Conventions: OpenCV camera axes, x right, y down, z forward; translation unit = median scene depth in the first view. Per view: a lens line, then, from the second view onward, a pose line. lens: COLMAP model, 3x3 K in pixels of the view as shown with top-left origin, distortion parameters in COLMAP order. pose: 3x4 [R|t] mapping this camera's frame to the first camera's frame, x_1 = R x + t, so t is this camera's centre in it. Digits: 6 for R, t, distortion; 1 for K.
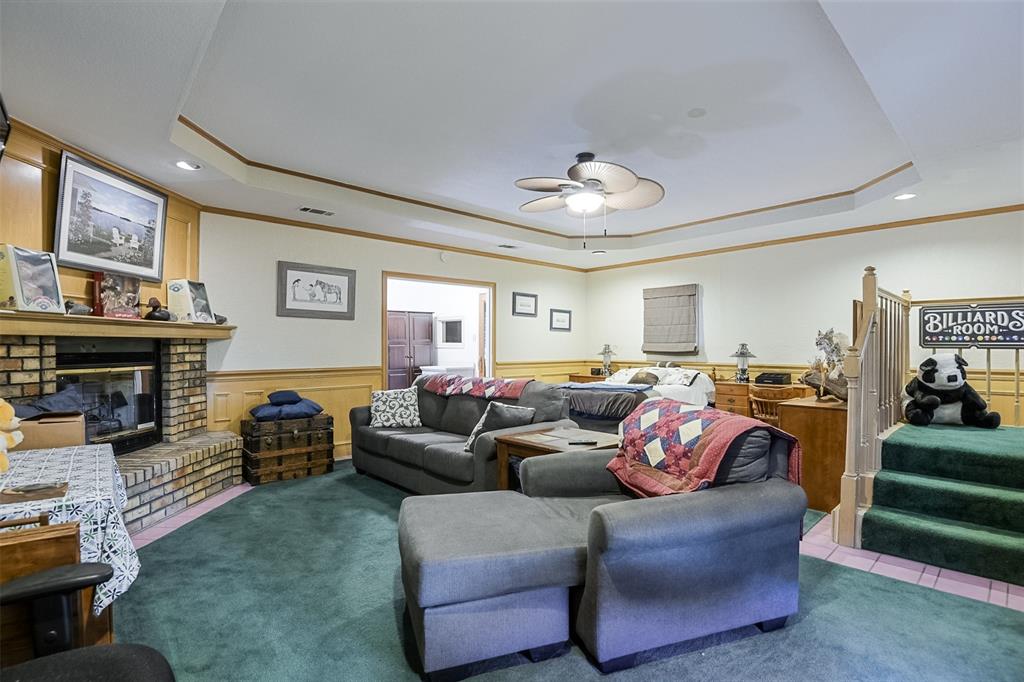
lens RADIAL K [[477.6, 0, 517.7], [0, 477.6, 345.1], [0, 0, 1]] dist [-0.031731, -0.001099]
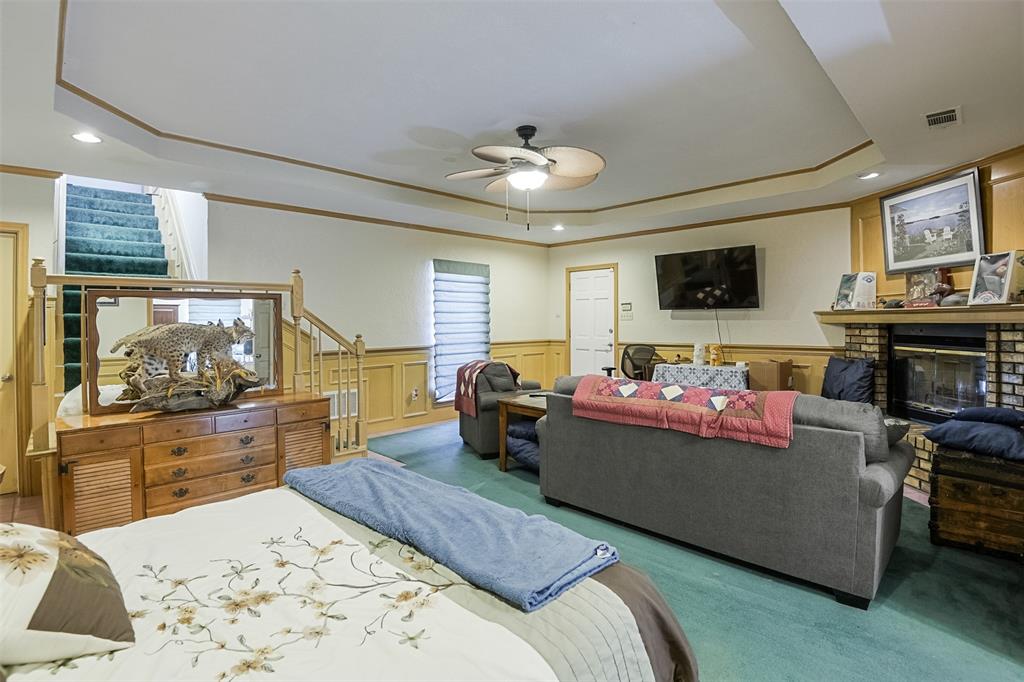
lens RADIAL K [[493.2, 0, 511.4], [0, 493.2, 319.6], [0, 0, 1]] dist [-0.035198, -0.000572]
pose [[-0.999840, 0.006283, -0.016730, 0.173207], [0.006353, 0.999971, -0.004154, -0.023120], [0.016704, -0.004259, -0.999851, 1.874449]]
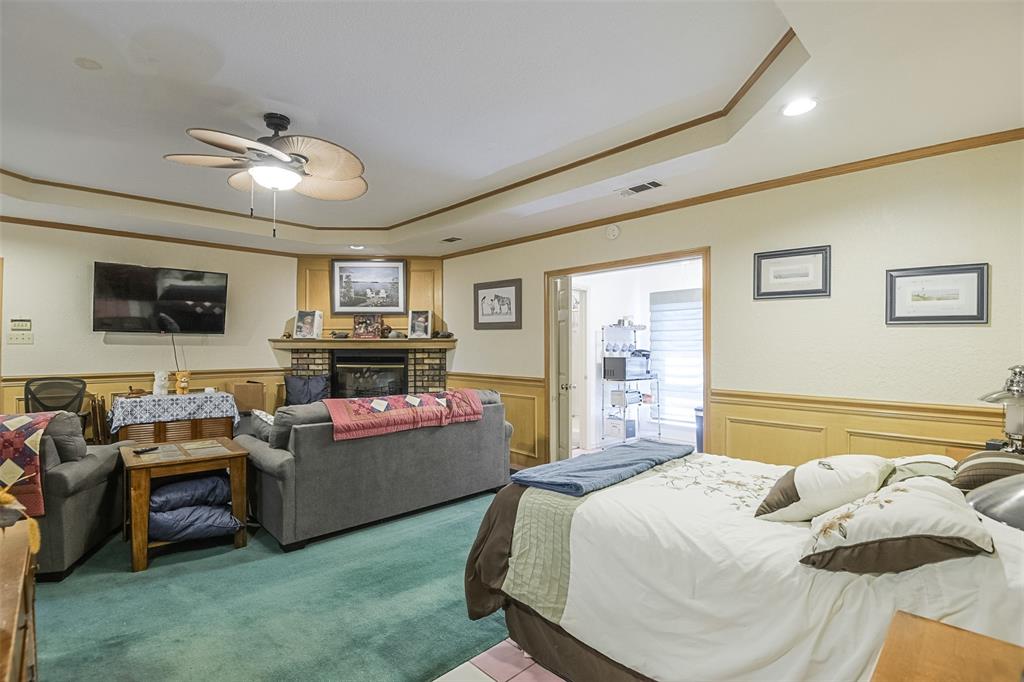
lens RADIAL K [[477.6, 0, 517.7], [0, 477.6, 345.1], [0, 0, 1]] dist [-0.031731, -0.001099]
pose [[0.025069, -0.001659, -0.999684, 0.875994], [-0.001705, 0.999997, -0.001702, -0.024227], [0.999684, 0.001747, 0.025066, 1.320955]]
